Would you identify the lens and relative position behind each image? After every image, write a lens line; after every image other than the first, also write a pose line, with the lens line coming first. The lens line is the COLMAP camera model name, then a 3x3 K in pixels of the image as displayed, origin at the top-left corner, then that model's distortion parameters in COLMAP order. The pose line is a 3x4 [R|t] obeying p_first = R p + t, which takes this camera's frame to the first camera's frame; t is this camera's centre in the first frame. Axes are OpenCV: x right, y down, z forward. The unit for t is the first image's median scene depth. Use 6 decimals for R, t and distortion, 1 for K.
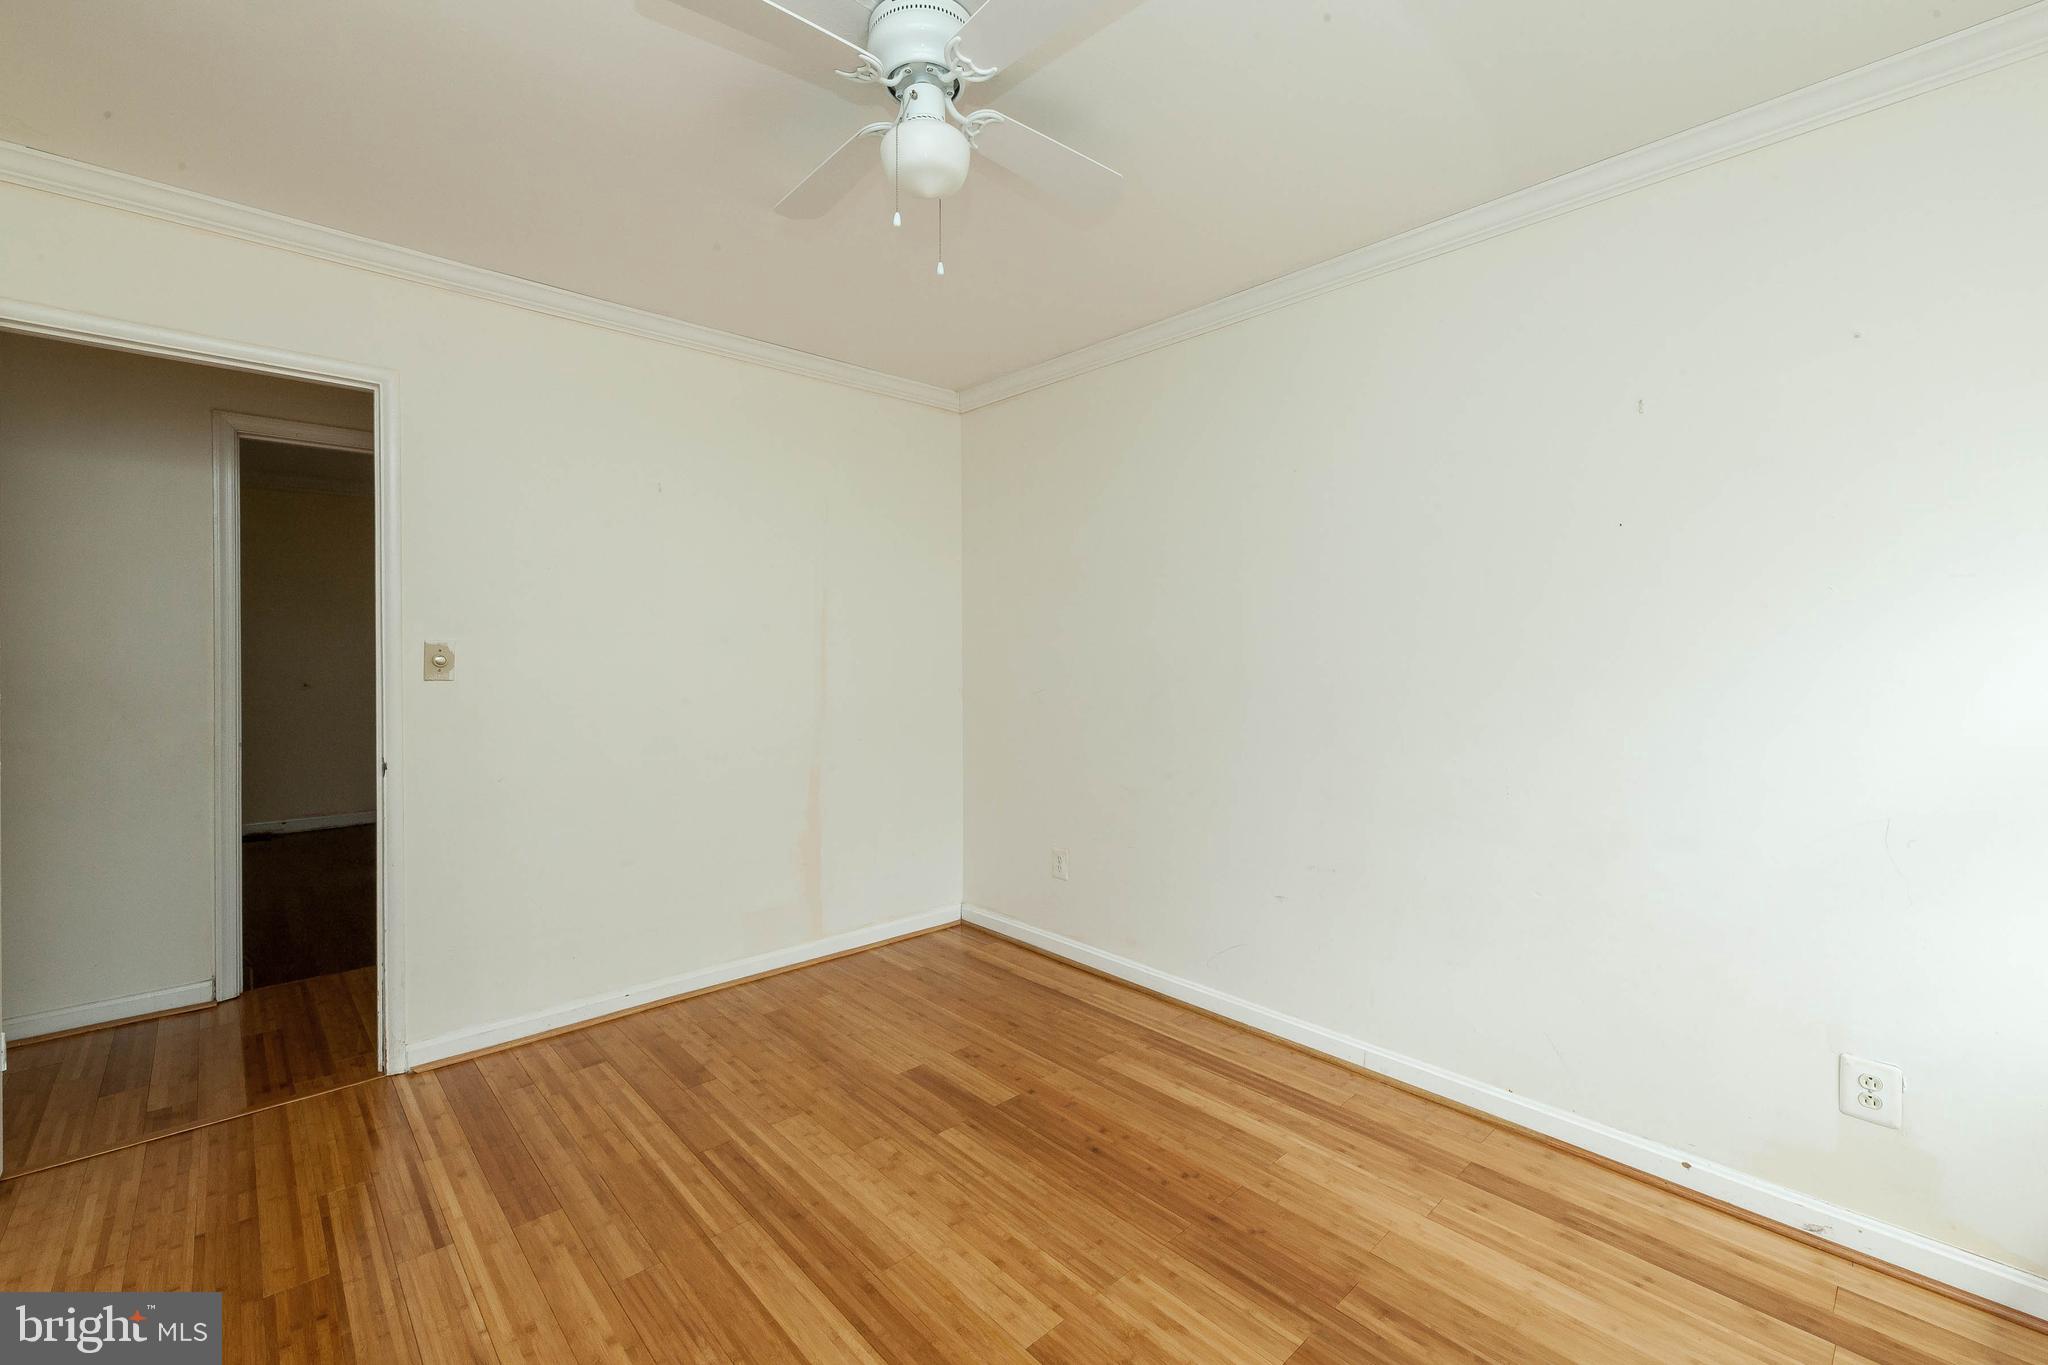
lens RADIAL K [[844.9, 0, 1018.1], [0, 844.9, 648.0], [0, 0, 1]] dist [0.001993, -0.000014]
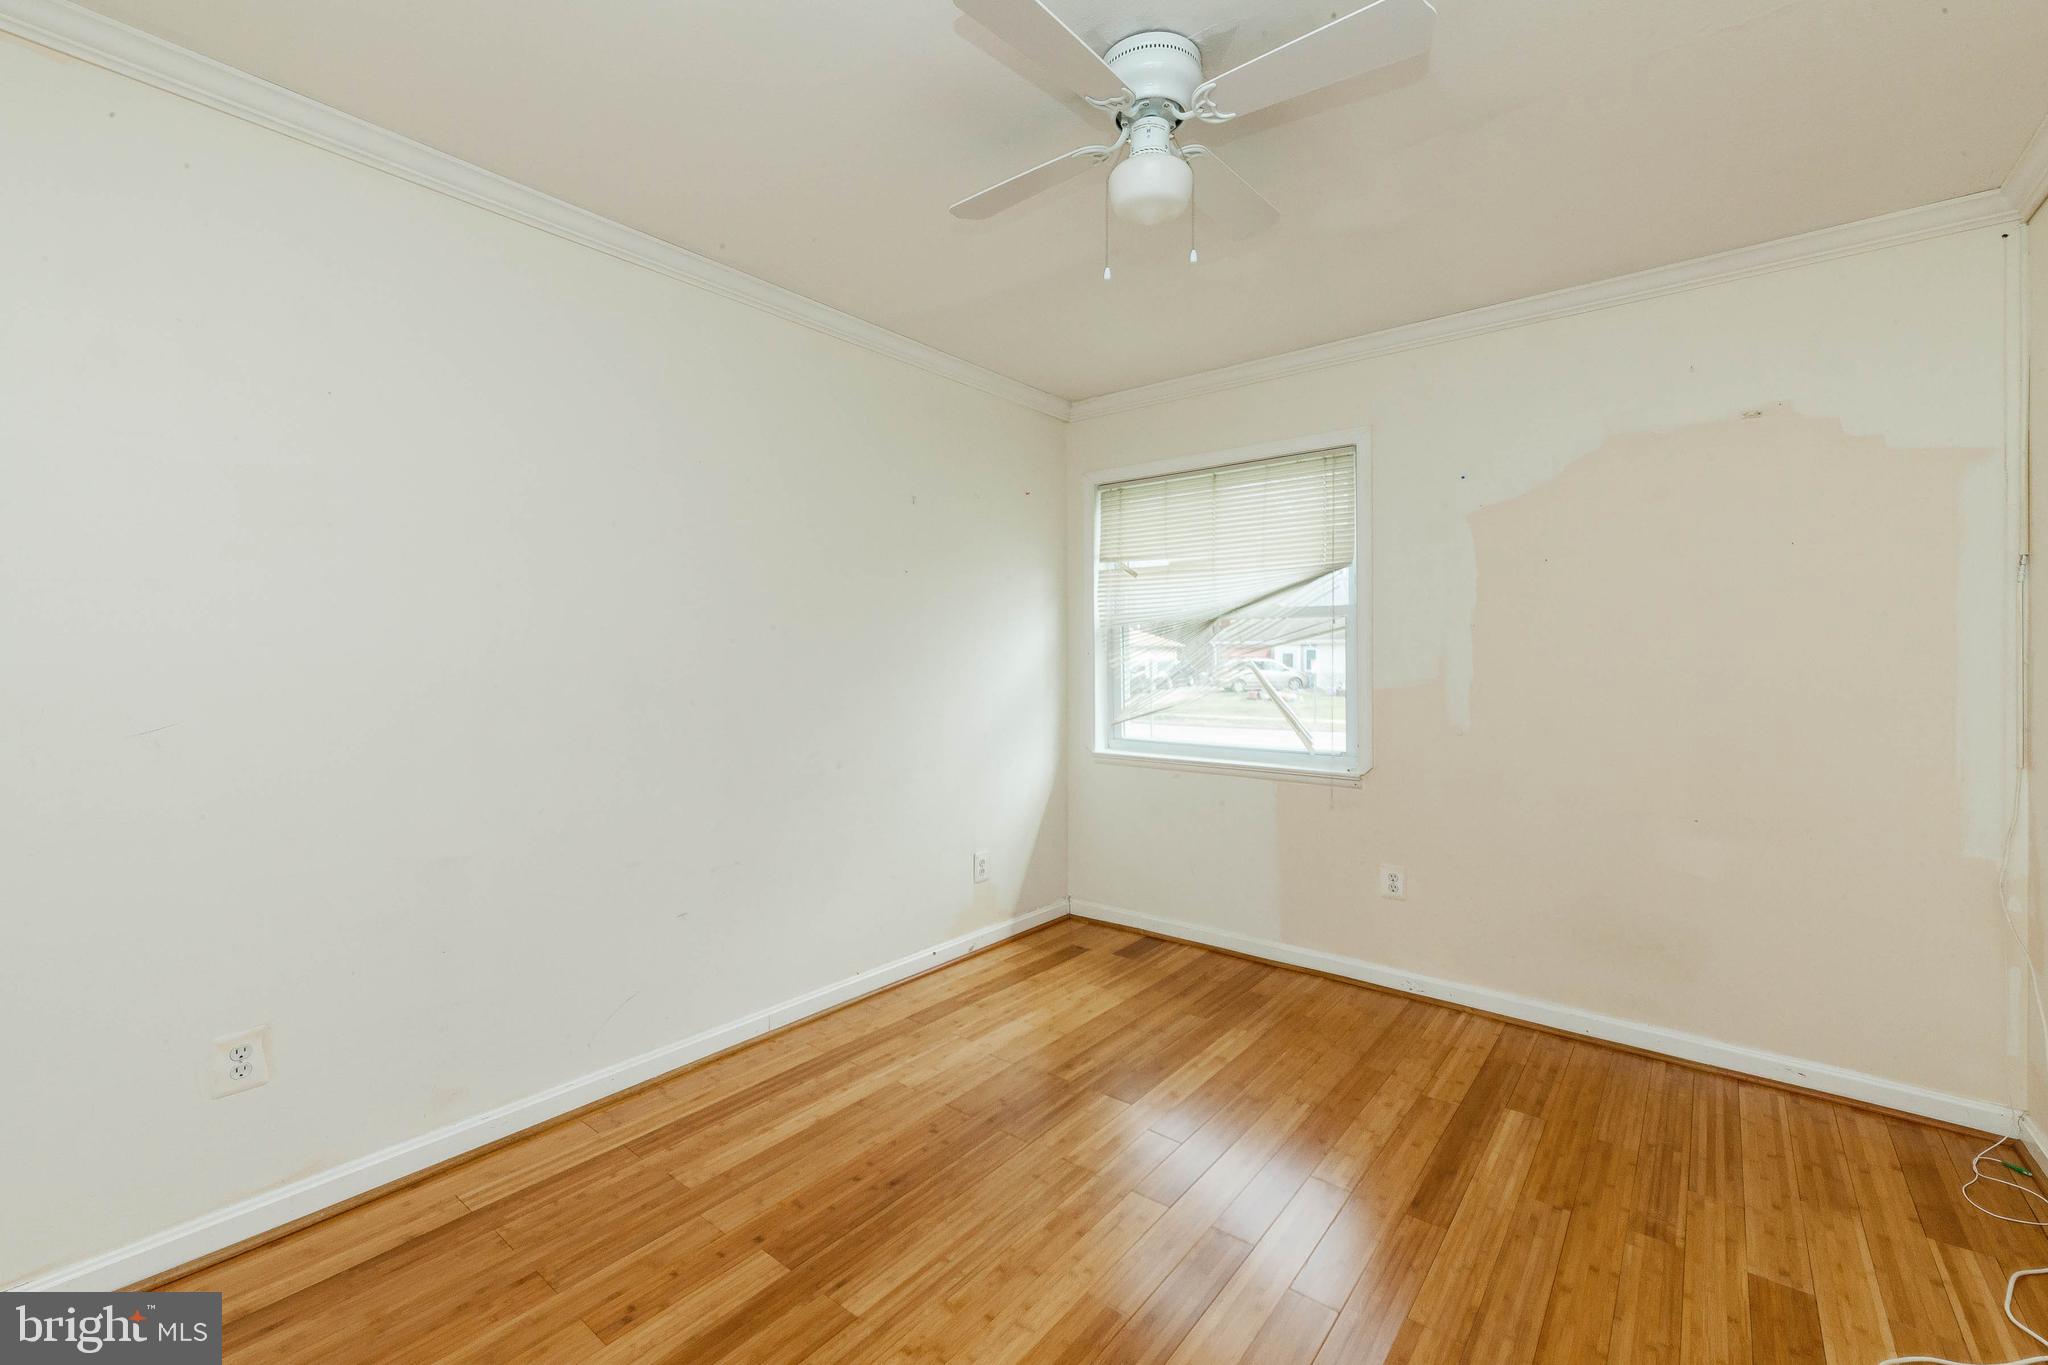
lens RADIAL K [[844.9, 0, 1018.1], [0, 844.9, 648.0], [0, 0, 1]] dist [0.001993, -0.000014]
pose [[-0.136017, 0.014173, 0.990605, -0.797814], [-0.001473, 0.999894, -0.014509, 0.022964], [-0.990705, -0.003432, -0.135982, 0.933820]]
